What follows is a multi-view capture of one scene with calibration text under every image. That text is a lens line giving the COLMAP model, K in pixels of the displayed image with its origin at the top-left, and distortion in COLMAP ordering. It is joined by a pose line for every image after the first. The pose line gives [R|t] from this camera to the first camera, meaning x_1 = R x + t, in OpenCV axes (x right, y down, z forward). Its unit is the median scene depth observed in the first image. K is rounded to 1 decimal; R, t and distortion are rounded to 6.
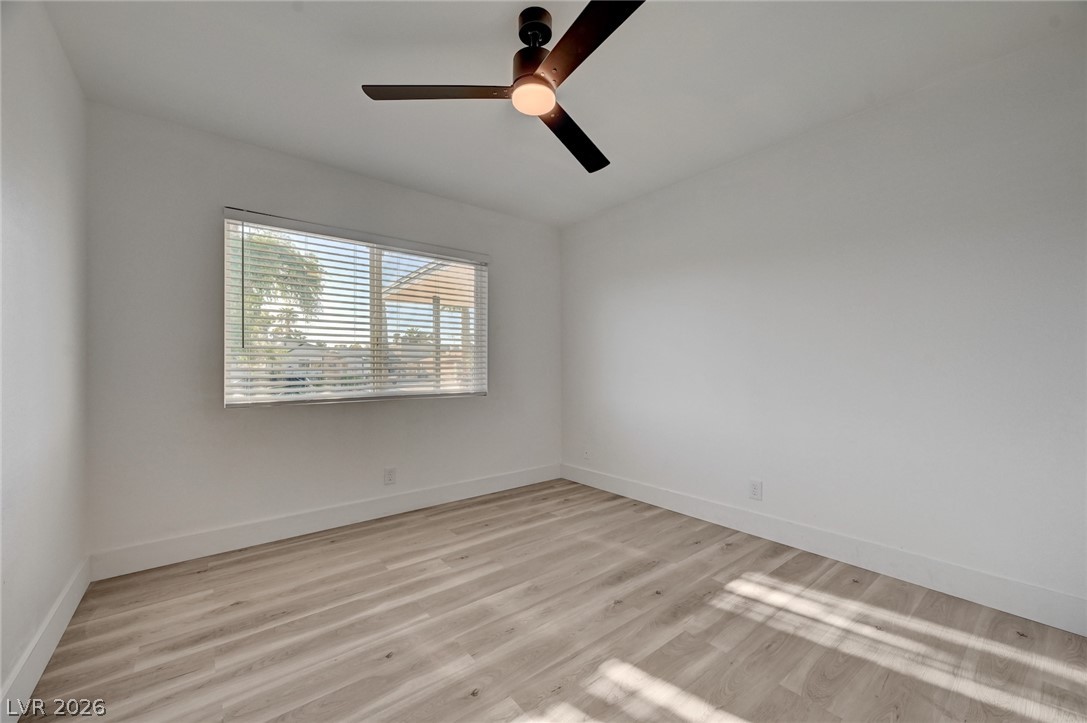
lens RADIAL K [[437.8, 0, 552.1], [0, 437.8, 360.6], [0, 0, 1]] dist [-0.000112, -0.000088]
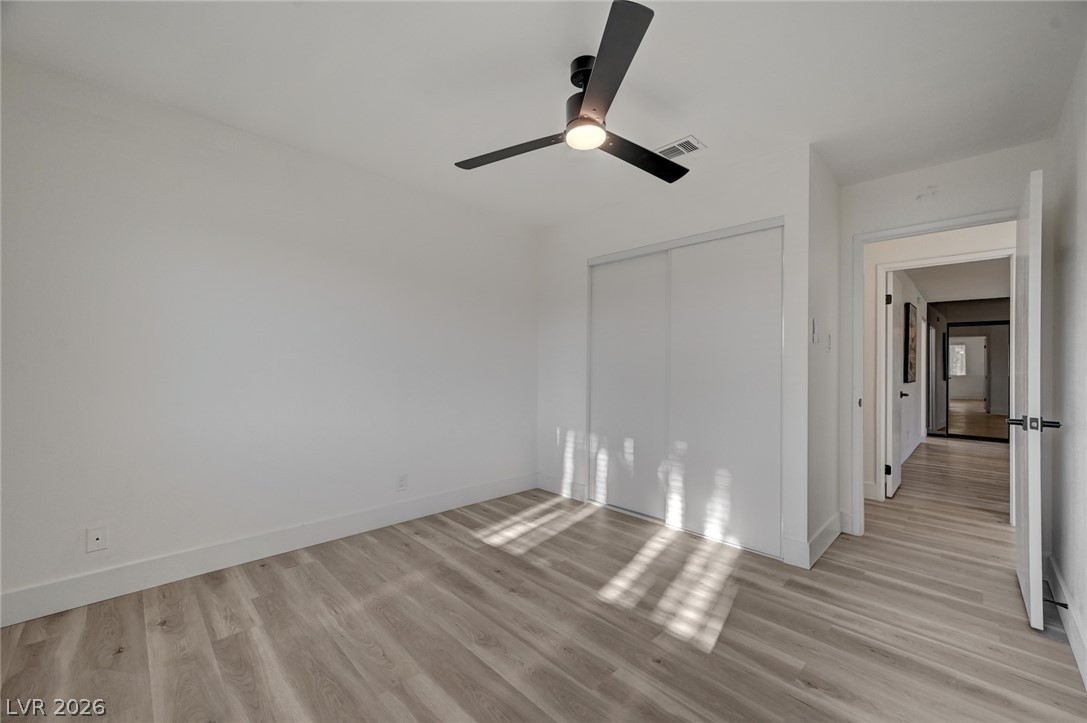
lens RADIAL K [[427.3, 0, 544.8], [0, 427.3, 360.1], [0, 0, 1]] dist [0.006438, 0.000334]
pose [[-0.074810, 0.007468, 0.997170, -0.807918], [-0.027895, 0.999565, -0.009579, -0.025531], [-0.996808, -0.028533, -0.074570, 0.865379]]
